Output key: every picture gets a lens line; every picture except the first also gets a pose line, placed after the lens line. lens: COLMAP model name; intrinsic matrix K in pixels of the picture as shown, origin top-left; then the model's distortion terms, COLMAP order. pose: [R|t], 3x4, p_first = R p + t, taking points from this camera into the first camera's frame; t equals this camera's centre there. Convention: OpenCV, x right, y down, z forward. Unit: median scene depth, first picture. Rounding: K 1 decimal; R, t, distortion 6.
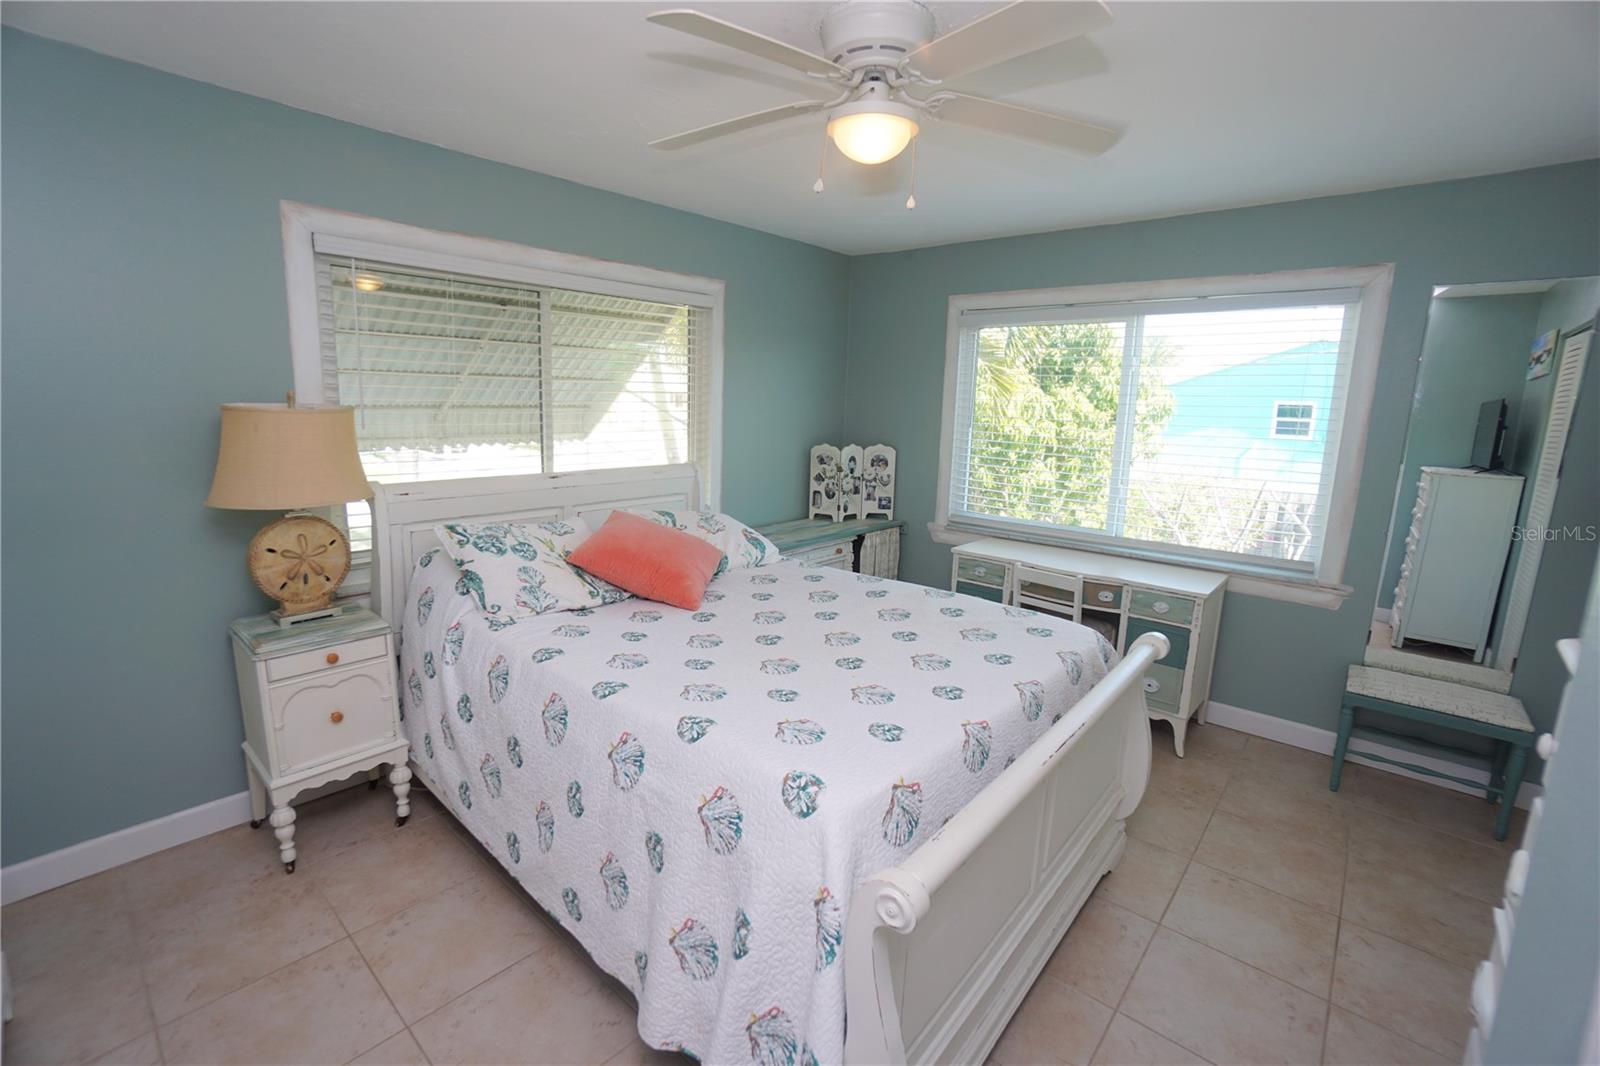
lens RADIAL K [[709.3, 0, 779.0], [0, 709.3, 526.2], [0, 0, 1]] dist [-0.064637, 0.024600]
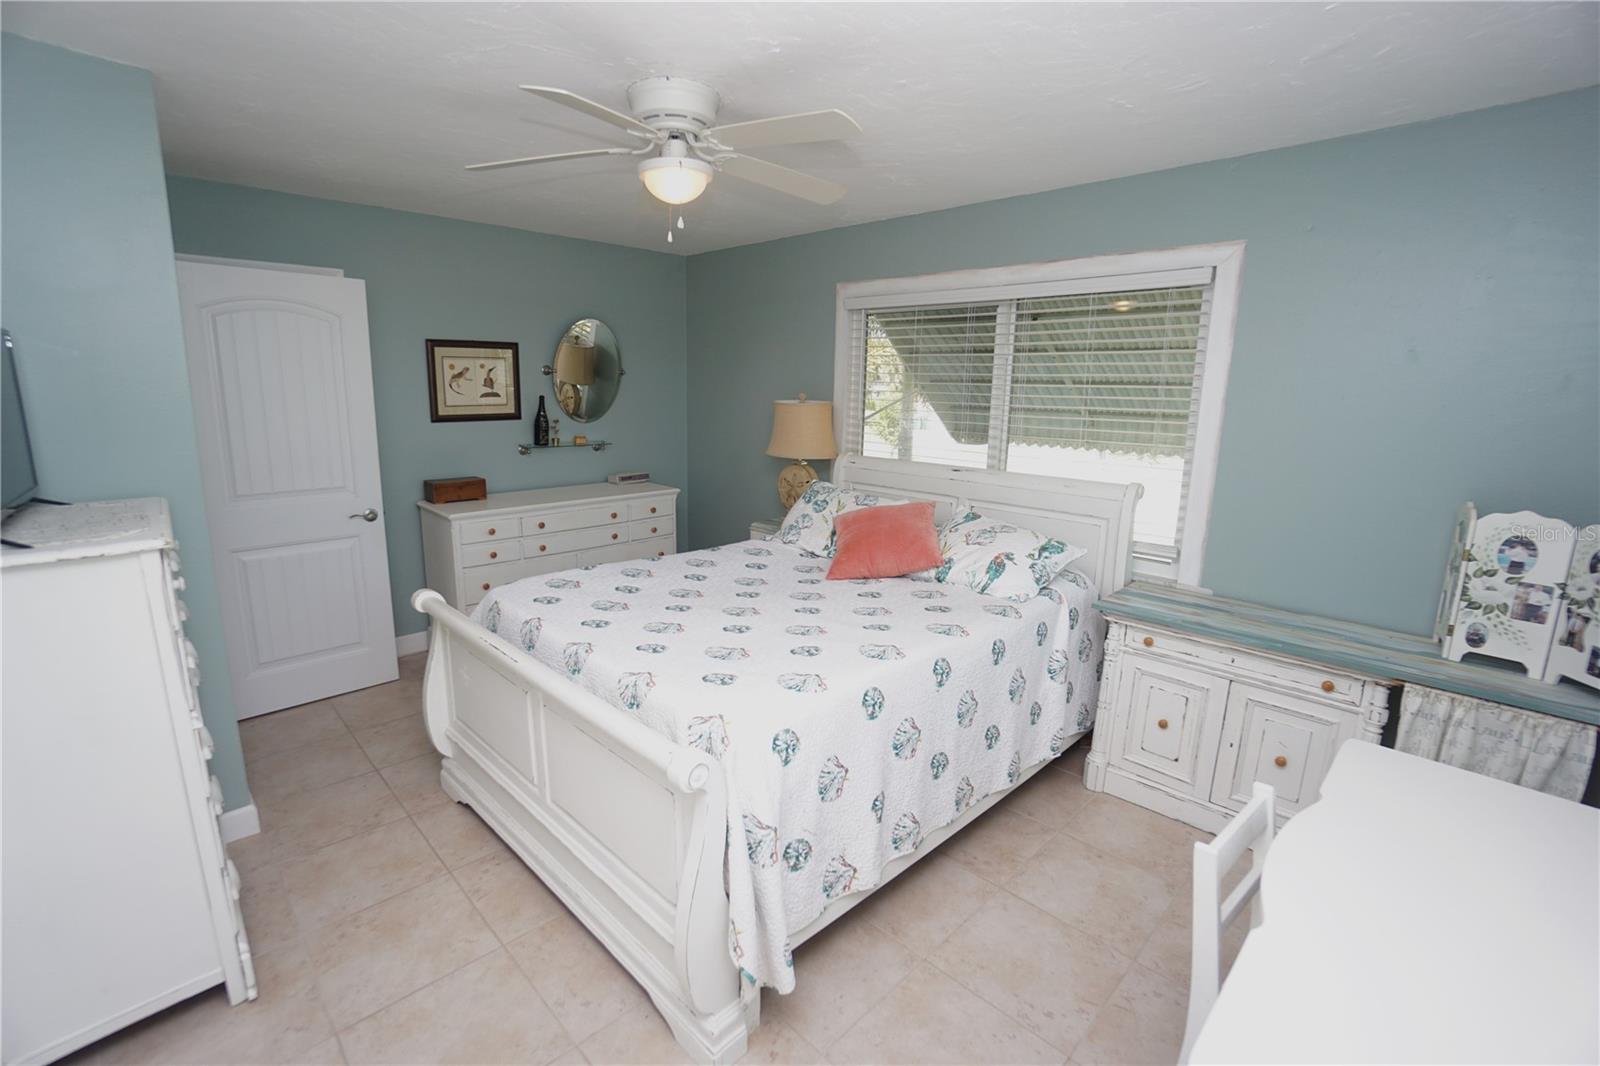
lens RADIAL K [[709.3, 0, 779.0], [0, 709.3, 526.2], [0, 0, 1]] dist [-0.064637, 0.024600]
pose [[-0.070643, 0.163107, -0.984076, 0.574601], [-0.199989, 0.964194, 0.174168, -0.085409], [0.977248, 0.209108, -0.035494, 0.537375]]
